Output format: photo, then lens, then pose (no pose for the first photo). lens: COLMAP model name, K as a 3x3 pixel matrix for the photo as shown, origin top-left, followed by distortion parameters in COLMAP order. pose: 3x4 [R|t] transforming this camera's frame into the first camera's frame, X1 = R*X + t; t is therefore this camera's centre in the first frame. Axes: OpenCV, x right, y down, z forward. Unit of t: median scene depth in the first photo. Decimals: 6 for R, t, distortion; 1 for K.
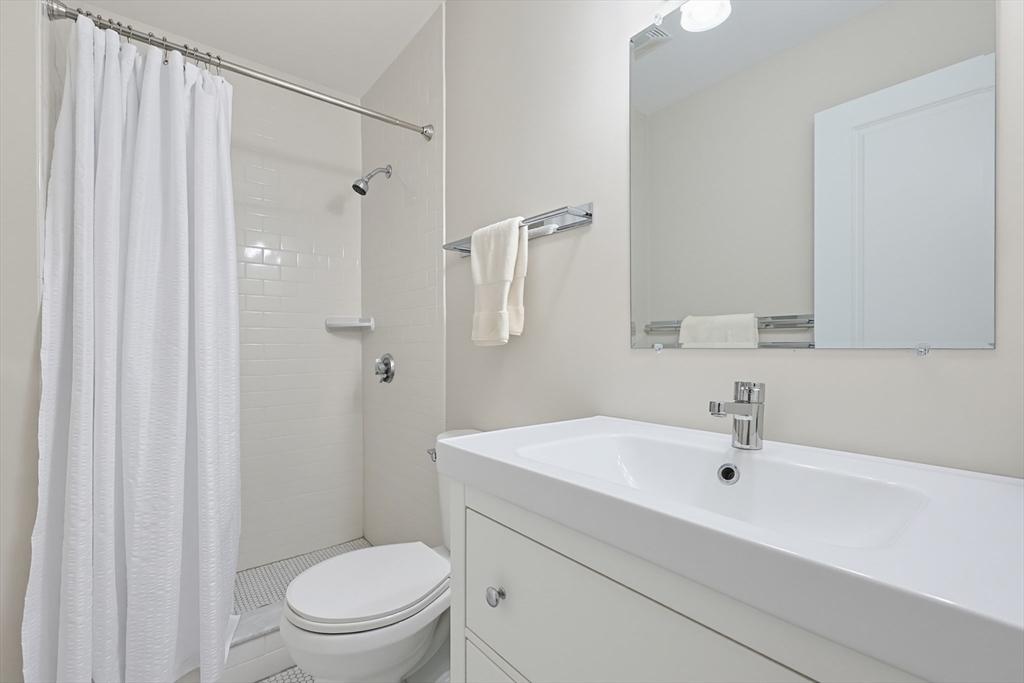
lens RADIAL K [[438.2, 0, 504.0], [0, 438.2, 343.7], [0, 0, 1]] dist [-0.003983, 0.001700]
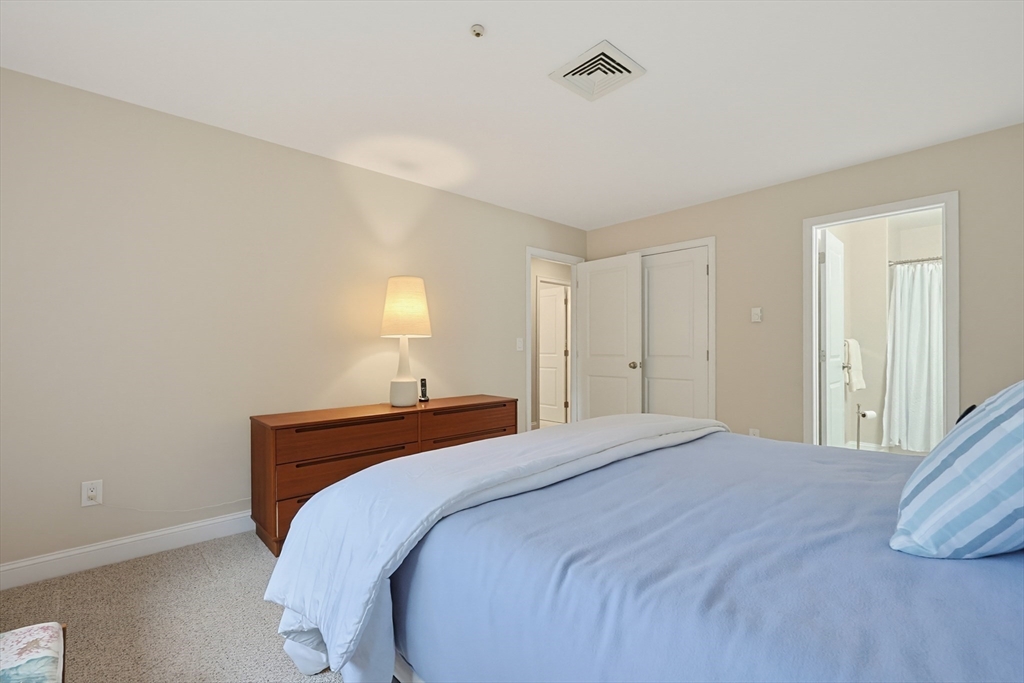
lens RADIAL K [[438.2, 0, 504.8], [0, 438.2, 349.9], [0, 0, 1]] dist [-0.003983, 0.001700]
pose [[0.078592, 0.000805, -0.996907, 2.426423], [-0.007296, 0.999973, 0.000232, 0.008543], [0.996880, 0.007256, 0.078595, -2.561710]]
